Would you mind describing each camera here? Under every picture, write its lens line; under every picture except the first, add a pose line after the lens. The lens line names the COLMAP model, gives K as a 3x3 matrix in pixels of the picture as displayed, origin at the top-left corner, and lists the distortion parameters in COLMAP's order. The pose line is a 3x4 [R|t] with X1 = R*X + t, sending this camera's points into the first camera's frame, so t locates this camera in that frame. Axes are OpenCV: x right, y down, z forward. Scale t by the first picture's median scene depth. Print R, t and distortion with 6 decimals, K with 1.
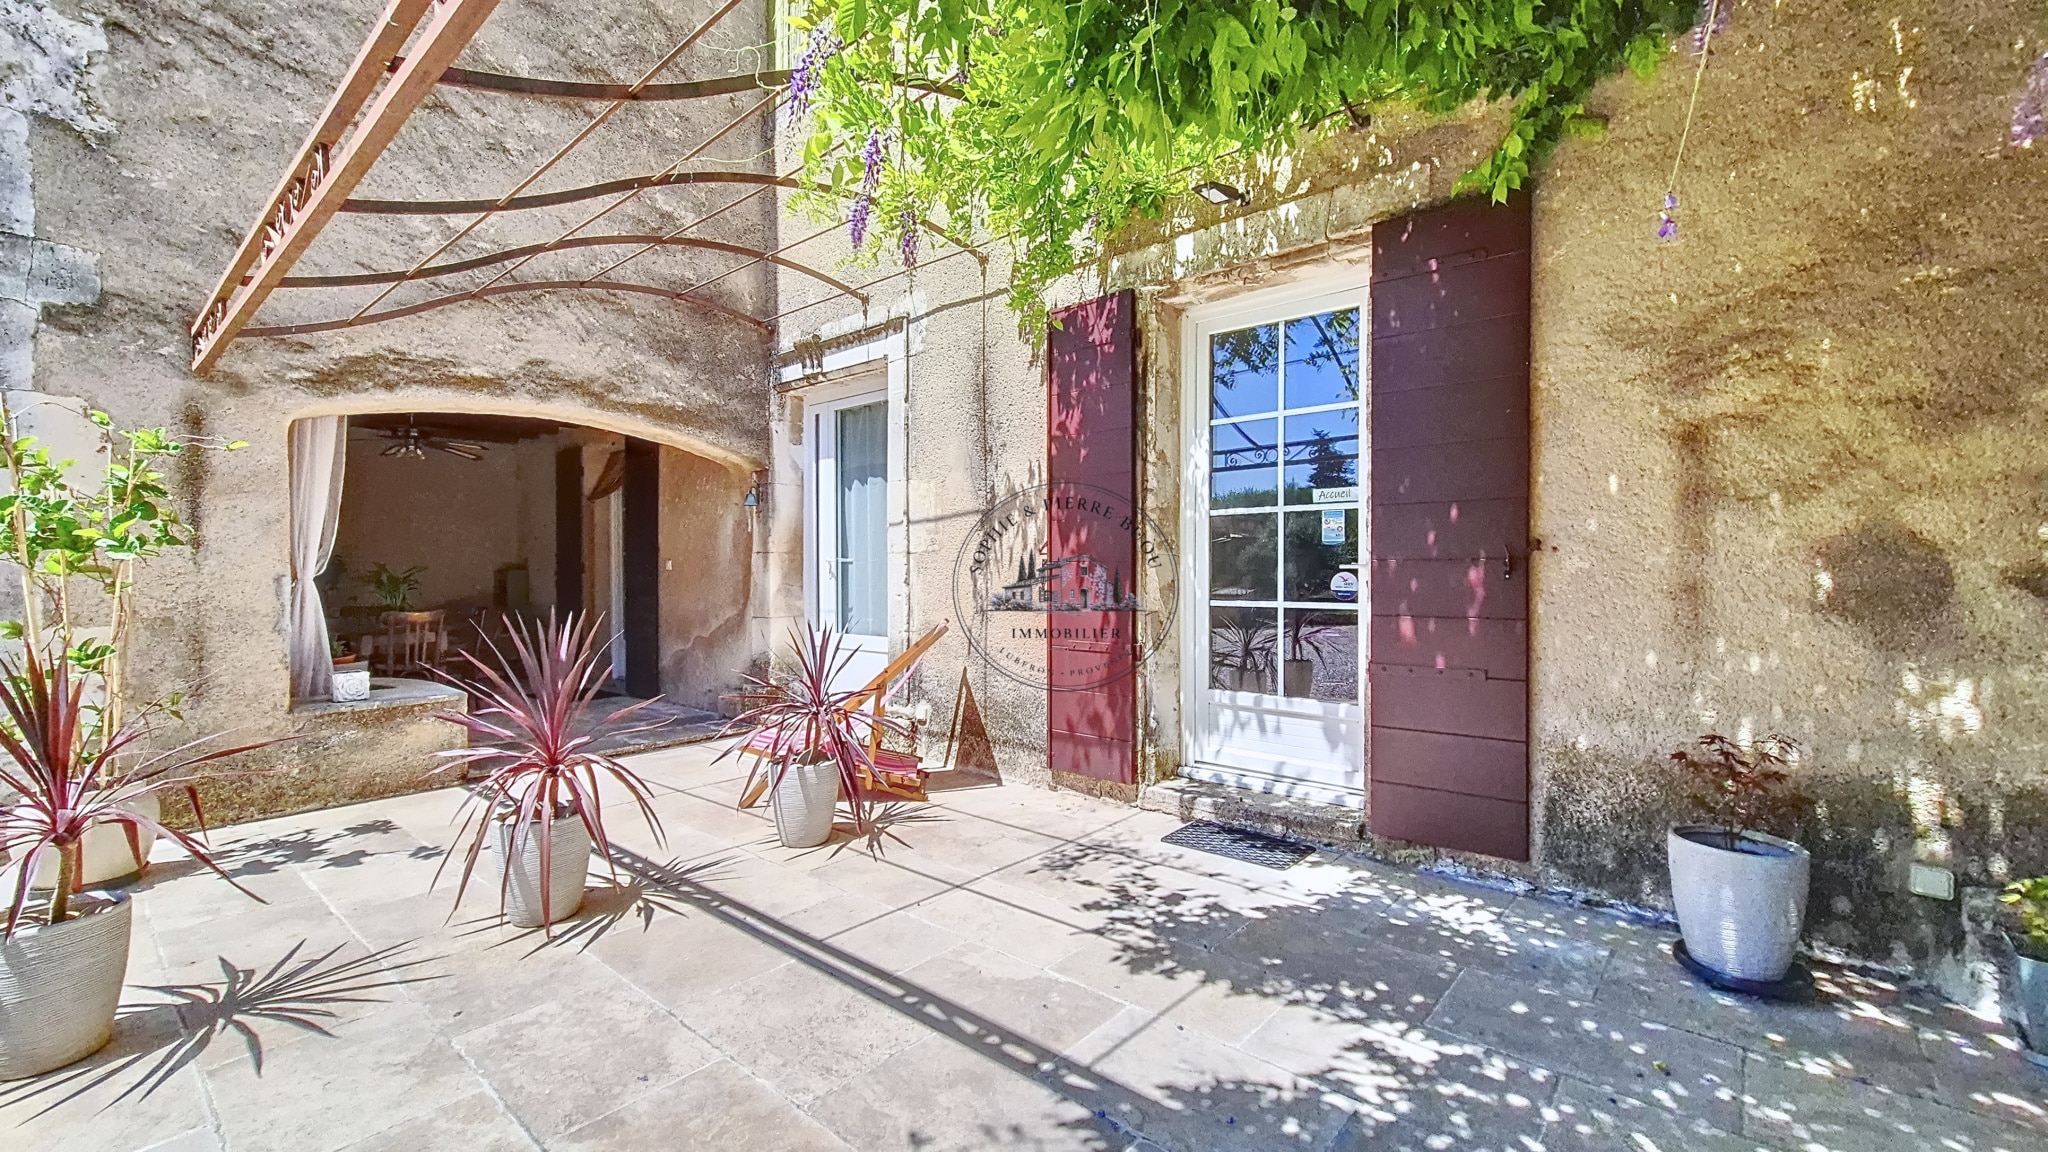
lens RADIAL K [[842.7, 0, 1013.5], [0, 842.7, 572.8], [0, 0, 1]] dist [0.017944, 0.001564]
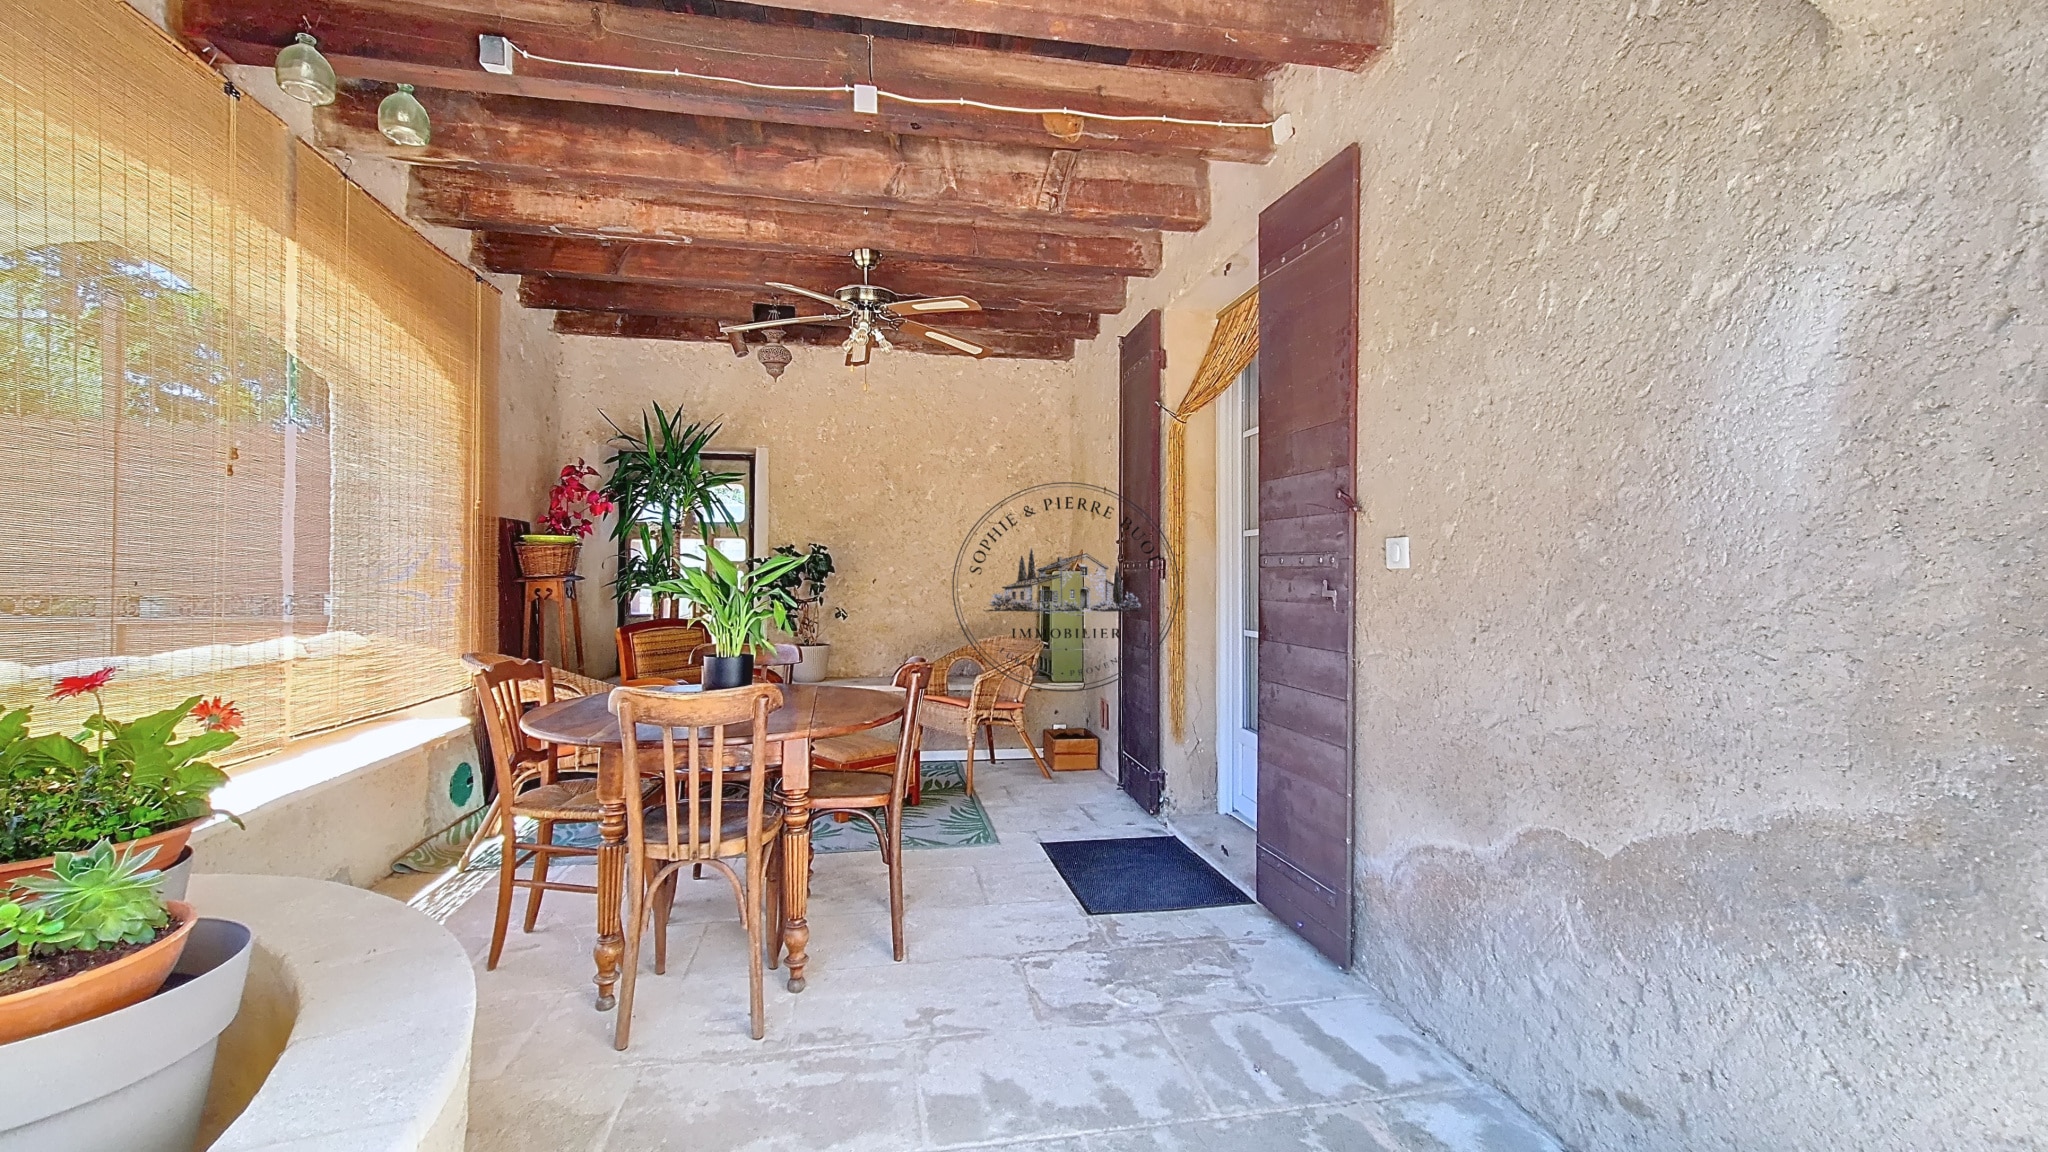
lens RADIAL K [[842.7, 0, 1017.0], [0, 842.7, 570.8], [0, 0, 1]] dist [0.017944, 0.001564]
pose [[0.788837, 0.014716, -0.614426, -0.323900], [-0.020256, 0.999793, -0.002059, 0.001378], [0.614268, 0.014070, 0.788972, 0.664264]]
